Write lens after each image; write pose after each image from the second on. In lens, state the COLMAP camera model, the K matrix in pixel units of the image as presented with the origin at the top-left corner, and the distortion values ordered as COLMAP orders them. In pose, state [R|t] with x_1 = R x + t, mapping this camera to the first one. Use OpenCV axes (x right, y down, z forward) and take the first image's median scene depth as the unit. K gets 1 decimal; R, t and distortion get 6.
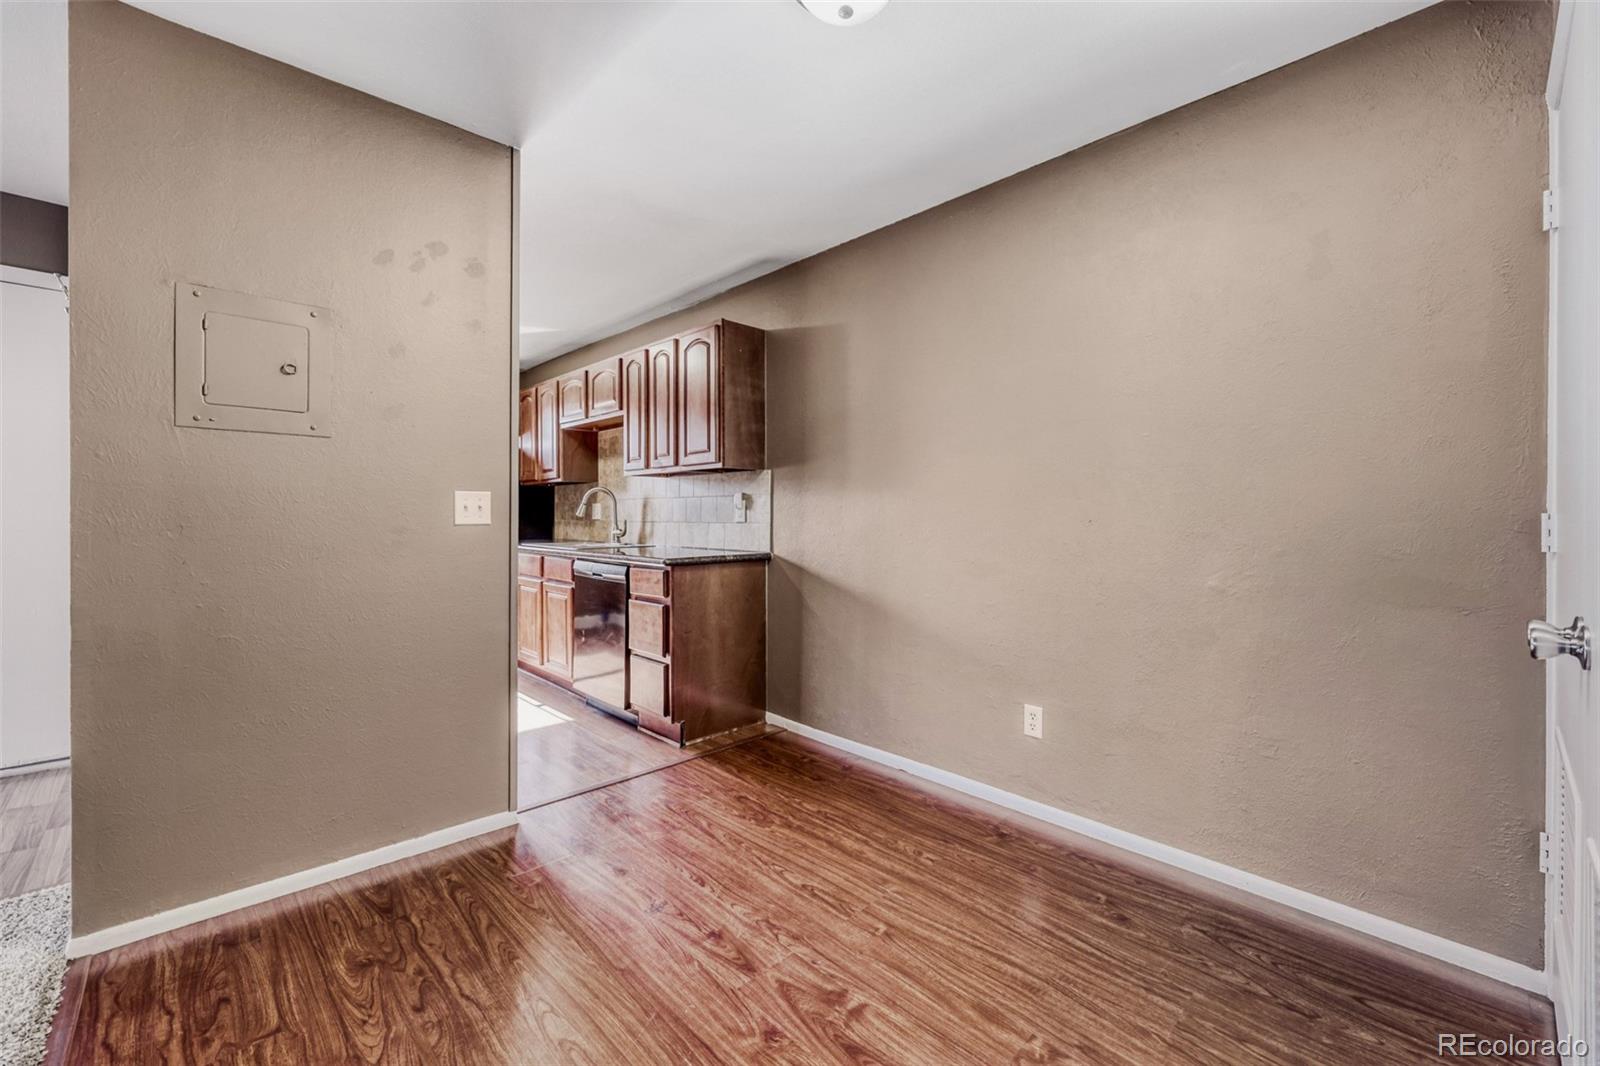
lens RADIAL K [[673.2, 0, 778.6], [0, 673.2, 515.3], [0, 0, 1]] dist [0.000236, 0.000541]
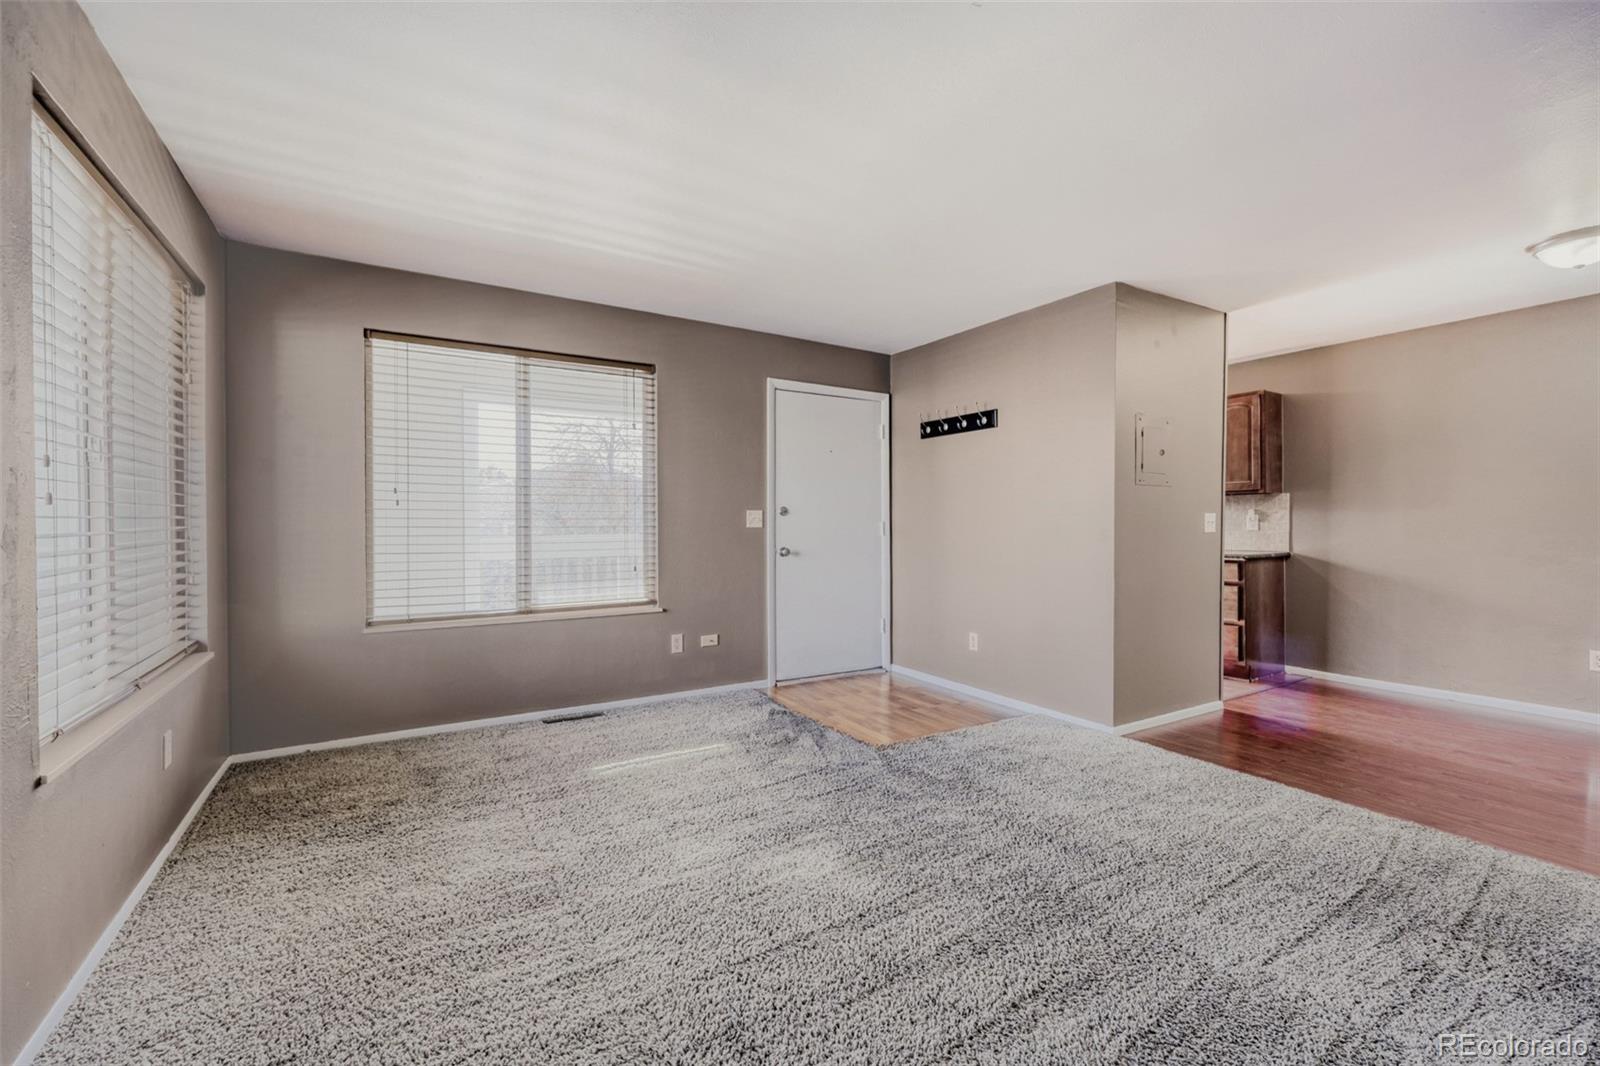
lens RADIAL K [[659.4, 0, 793.6], [0, 659.4, 526.2], [0, 0, 1]] dist [-0.000053, -0.000143]
pose [[0.976997, -0.005955, -0.213170, -1.117930], [0.006790, 0.999972, 0.003183, -0.016024], [0.213145, -0.004558, 0.977010, -0.871903]]
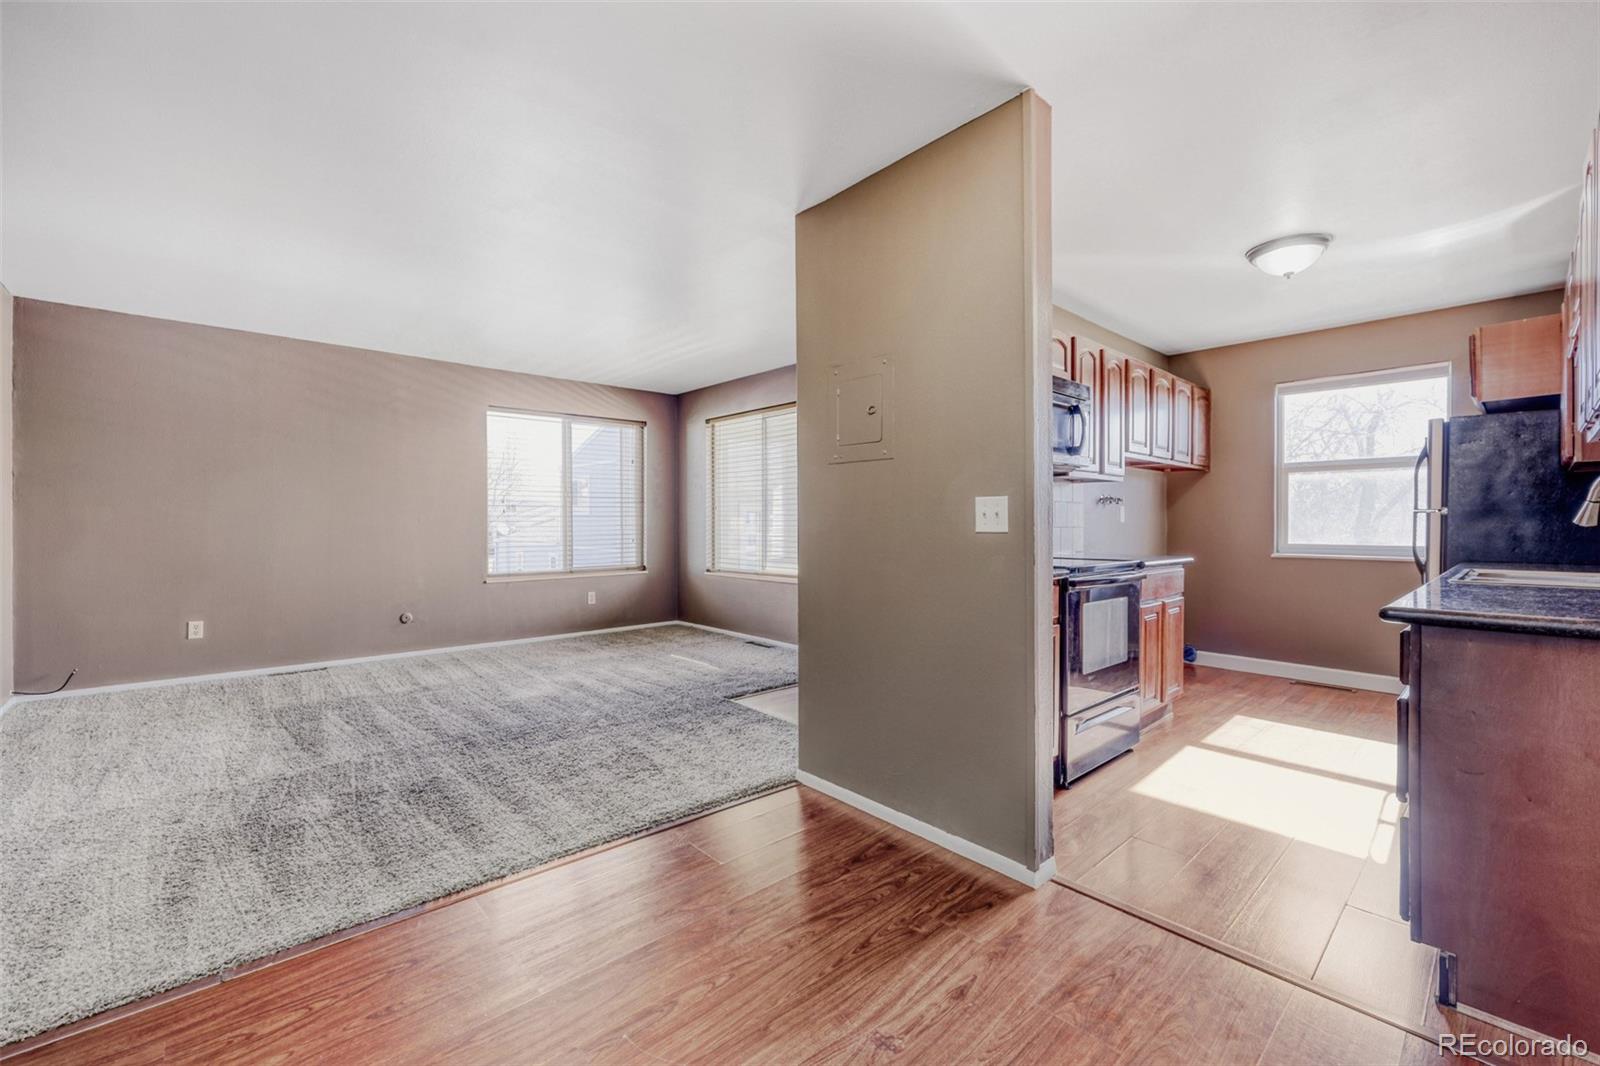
lens RADIAL K [[669.3, 0, 799.1], [0, 669.3, 525.6], [0, 0, 1]] dist [-0.000006, 0.000265]
pose [[-0.029210, 0.001654, -0.999572, 0.468215], [-0.000895, 0.999998, 0.001681, 0.002589], [0.999573, 0.000943, -0.029209, 0.751868]]
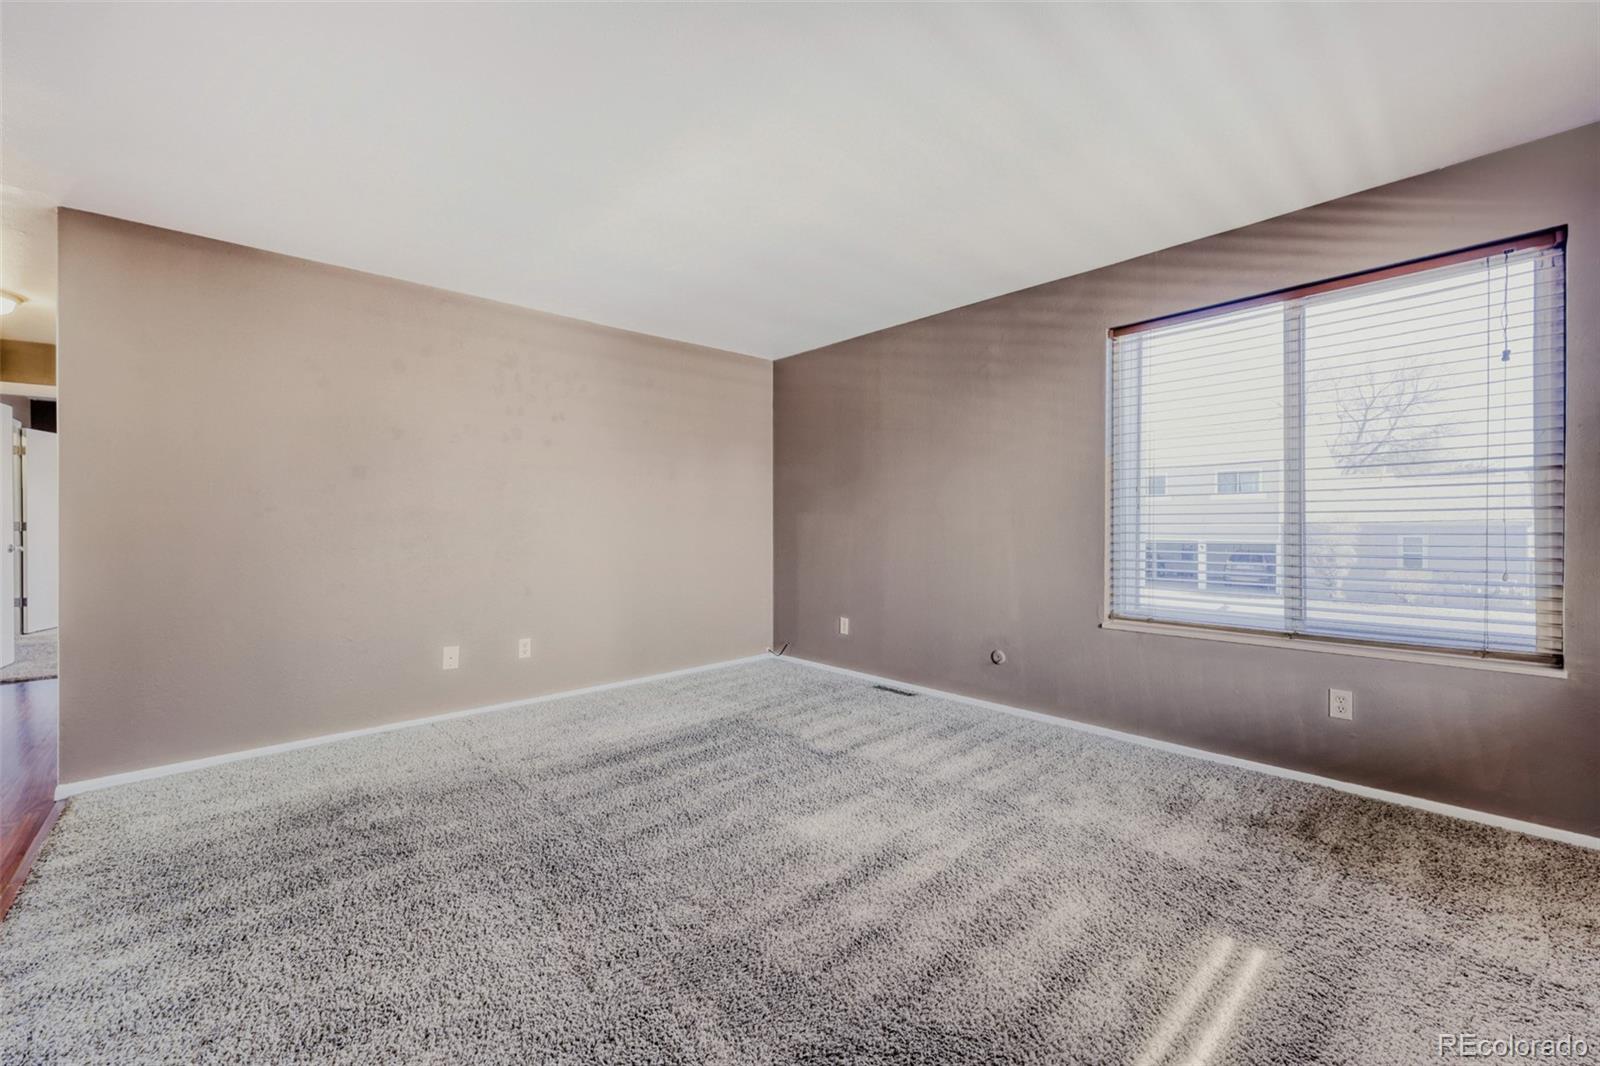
lens RADIAL K [[656.0, 0, 804.2], [0, 656.0, 510.0], [0, 0, 1]] dist [0.002559, -0.000038]
pose [[-0.999473, 0.000582, 0.032445, -1.291515], [-0.000110, 0.999773, -0.021303, -0.006136], [-0.032450, -0.021295, -0.999246, 0.981685]]
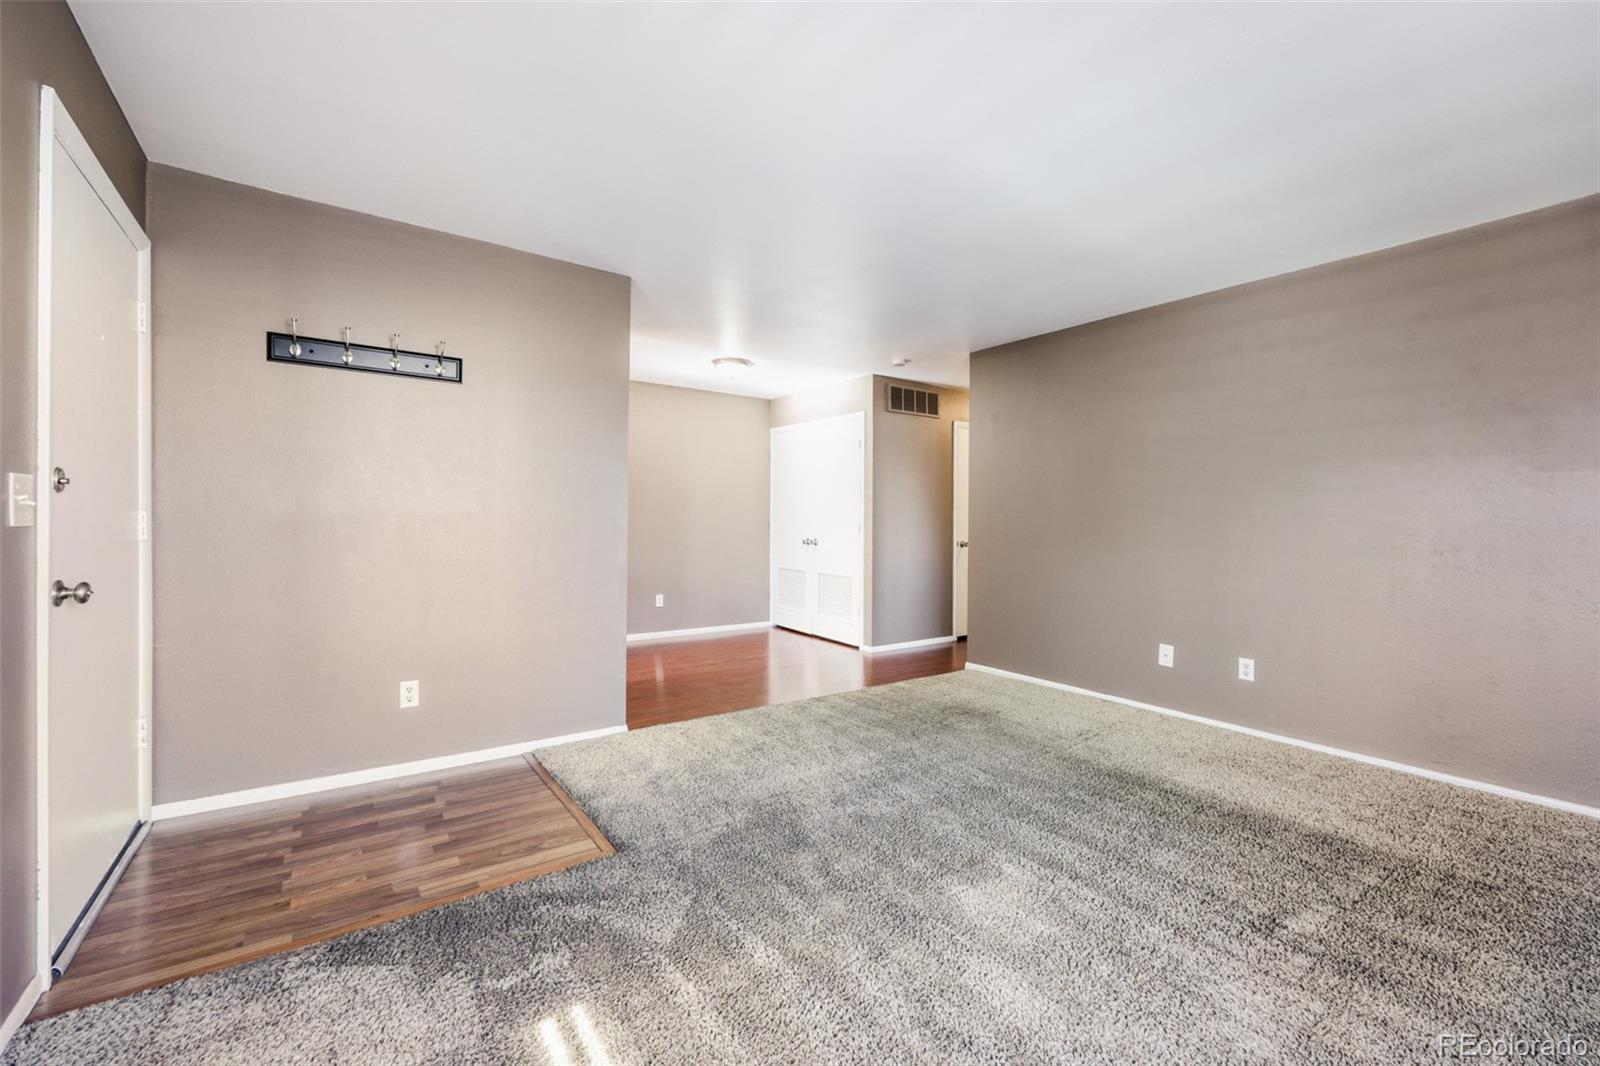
lens RADIAL K [[649.0, 0, 802.1], [0, 649.0, 523.8], [0, 0, 1]] dist [-0.000032, -0.000041]
pose [[0.145407, -0.008506, 0.989335, -2.089507], [-0.008860, 0.999912, 0.009899, -0.019926], [-0.989332, -0.010205, 0.145318, 0.115300]]
